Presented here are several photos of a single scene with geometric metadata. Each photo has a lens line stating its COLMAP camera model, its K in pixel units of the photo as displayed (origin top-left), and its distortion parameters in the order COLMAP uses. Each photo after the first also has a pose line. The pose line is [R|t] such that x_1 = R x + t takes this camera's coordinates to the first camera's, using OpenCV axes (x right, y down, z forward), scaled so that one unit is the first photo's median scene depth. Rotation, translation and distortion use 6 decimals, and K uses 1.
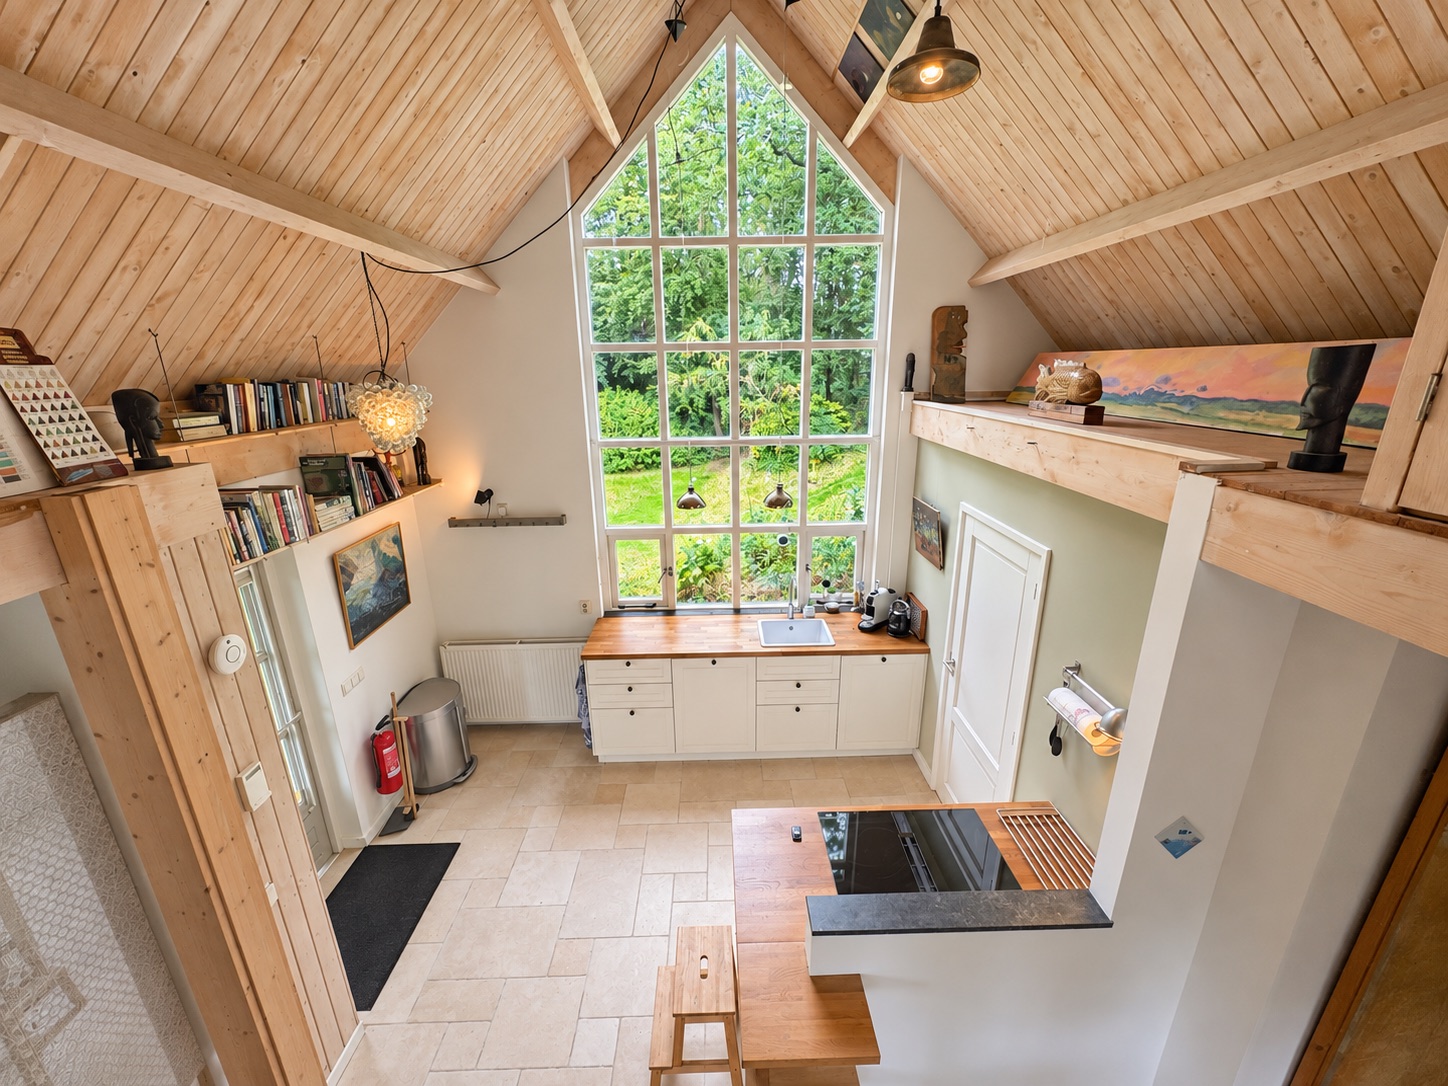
lens RADIAL K [[588.0, 0, 724.0], [0, 588.0, 543.0], [0, 0, 1]] dist [0.000693, 0.000147]
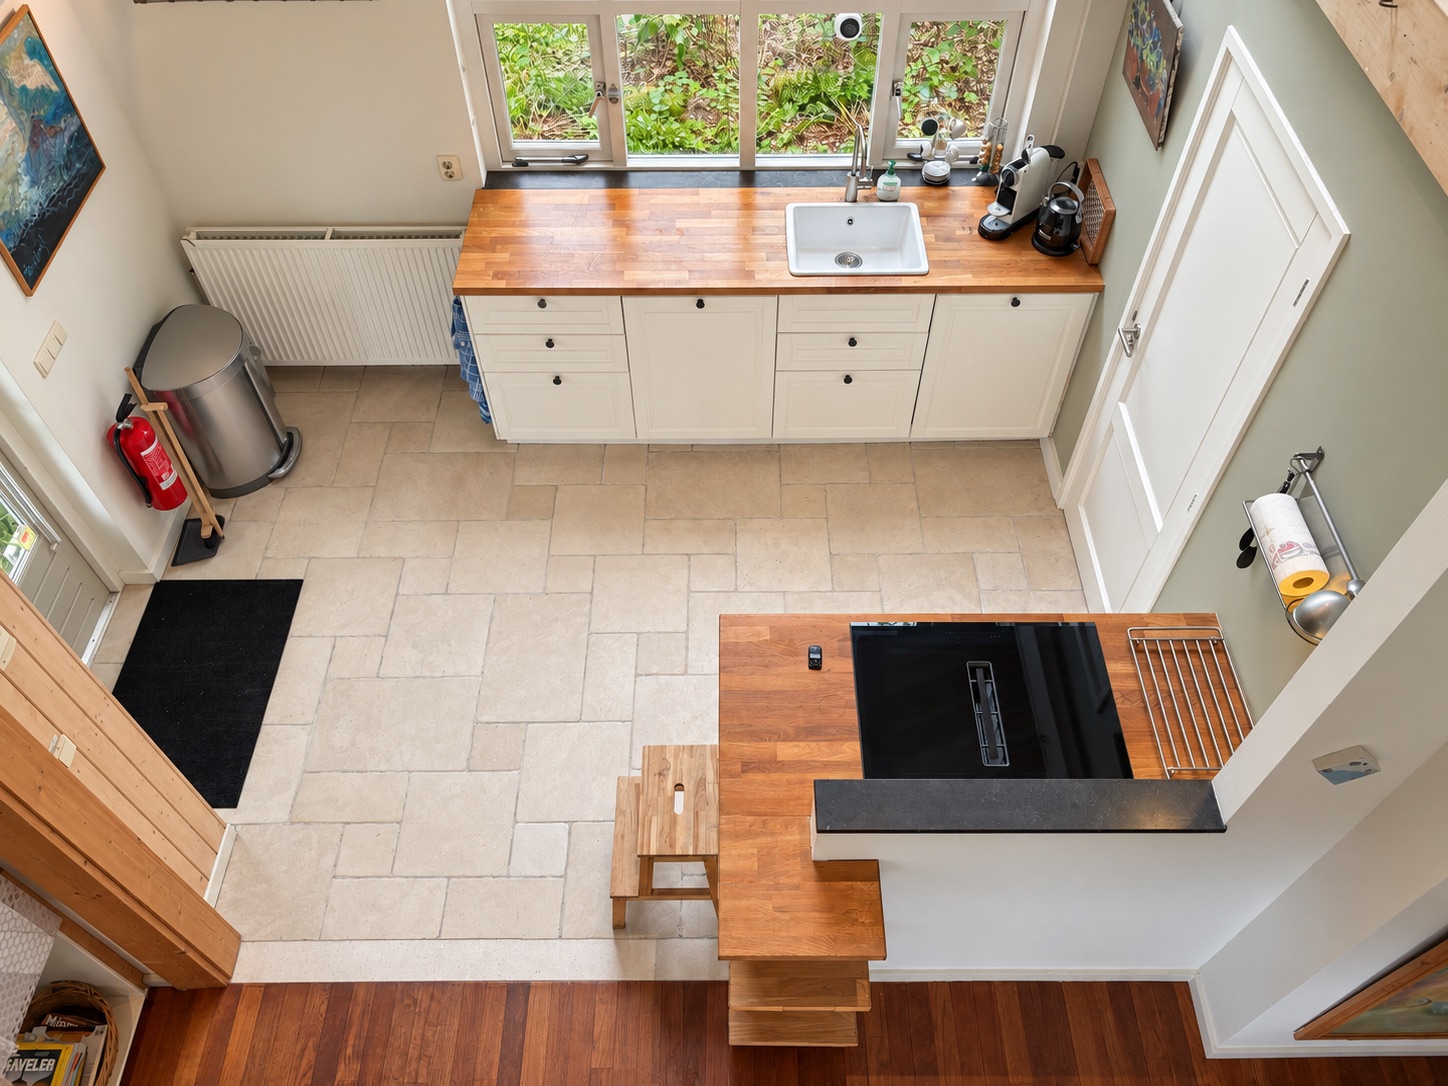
lens RADIAL K [[1108.1, 0, 723.6], [0, 1108.1, 590.2], [0, 0, 1]] dist [0.013856, -0.001734]
pose [[0.999794, 0.020286, -0.000780, 0.011357], [-0.015992, 0.810678, 0.585273, -0.189645], [0.012505, -0.585140, 0.810836, 0.015617]]
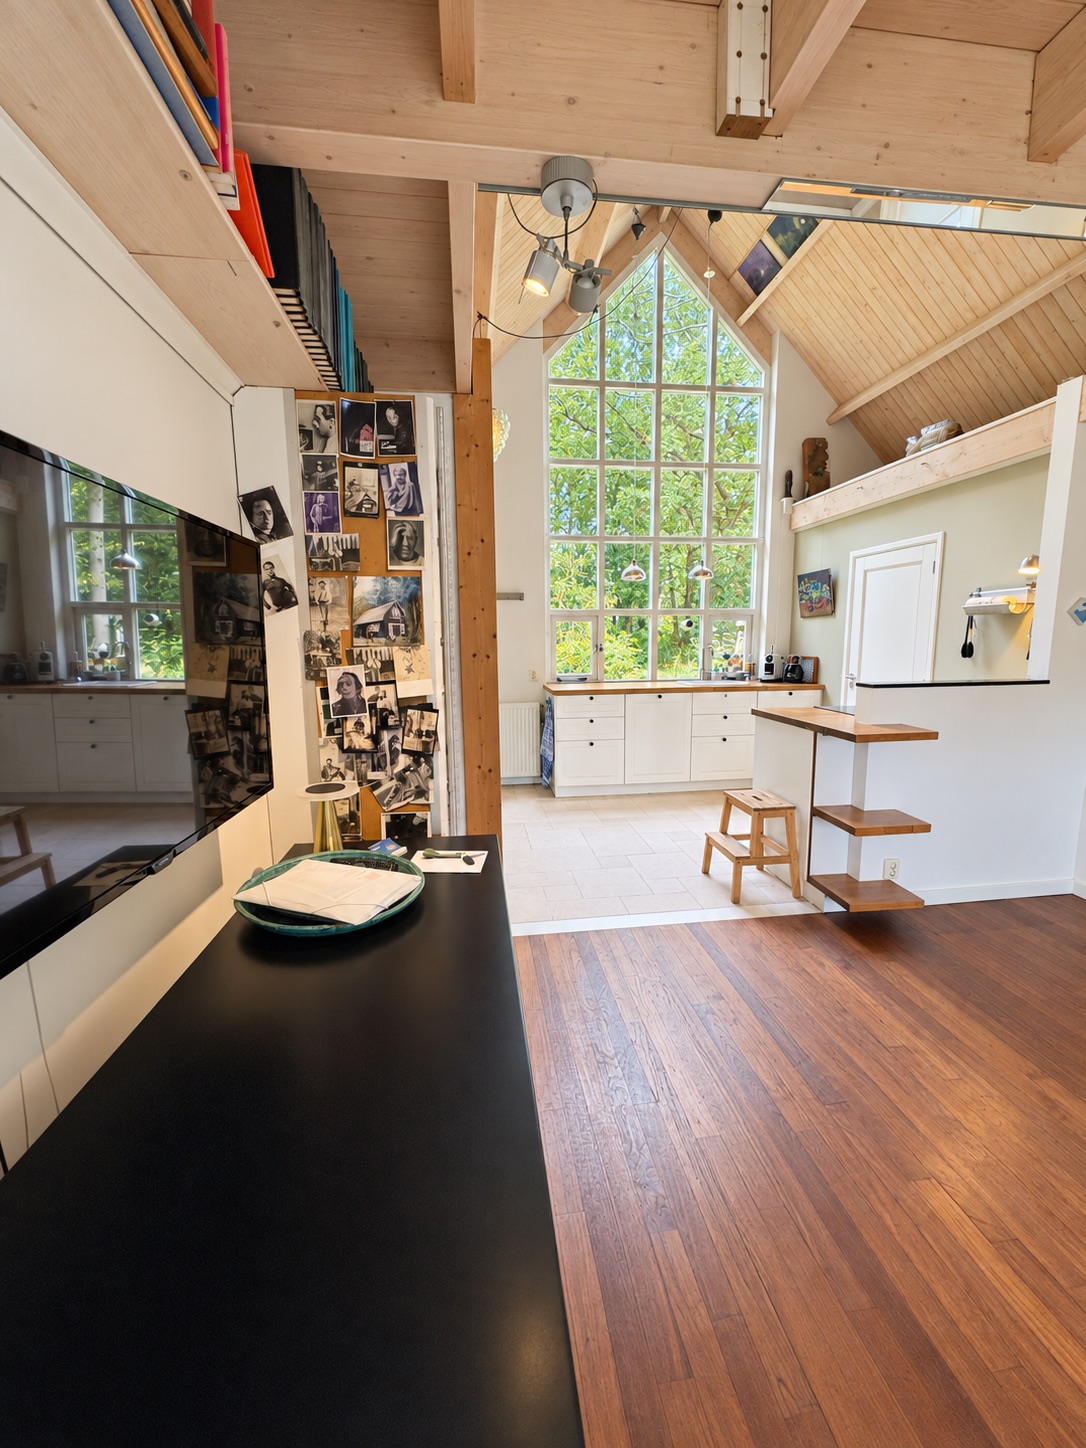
lens RADIAL K [[588.0, 0, 544.2], [0, 588.0, 730.1], [0, 0, 1]] dist [0.000693, 0.000147]
pose [[0.993558, -0.014502, 0.112394, -0.413179], [0.031681, 0.987779, -0.152605, 0.470284], [-0.108807, 0.155183, 0.981875, -0.176369]]
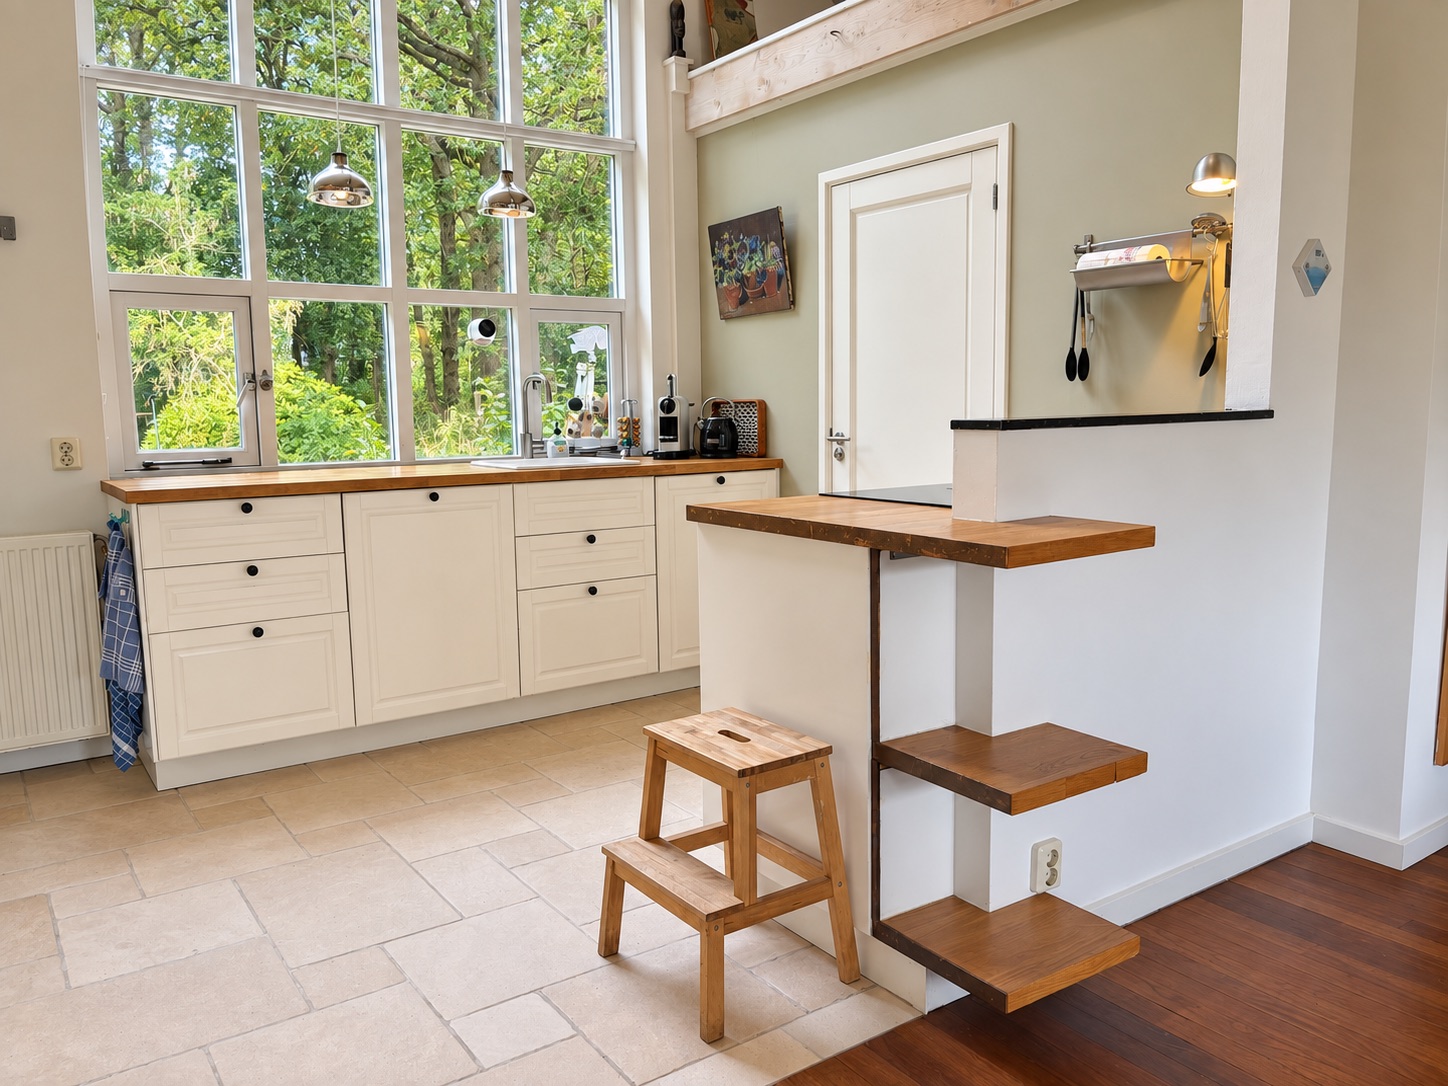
lens RADIAL K [[1122.0, 0, 739.8], [0, 1122.0, 557.3], [0, 0, 1]] dist [0.004521, -0.004580]
pose [[0.826895, -0.076096, 0.557185, -0.344260], [0.173576, 0.976961, -0.124172, 0.429498], [-0.534899, 0.199391, 0.821052, 0.110084]]
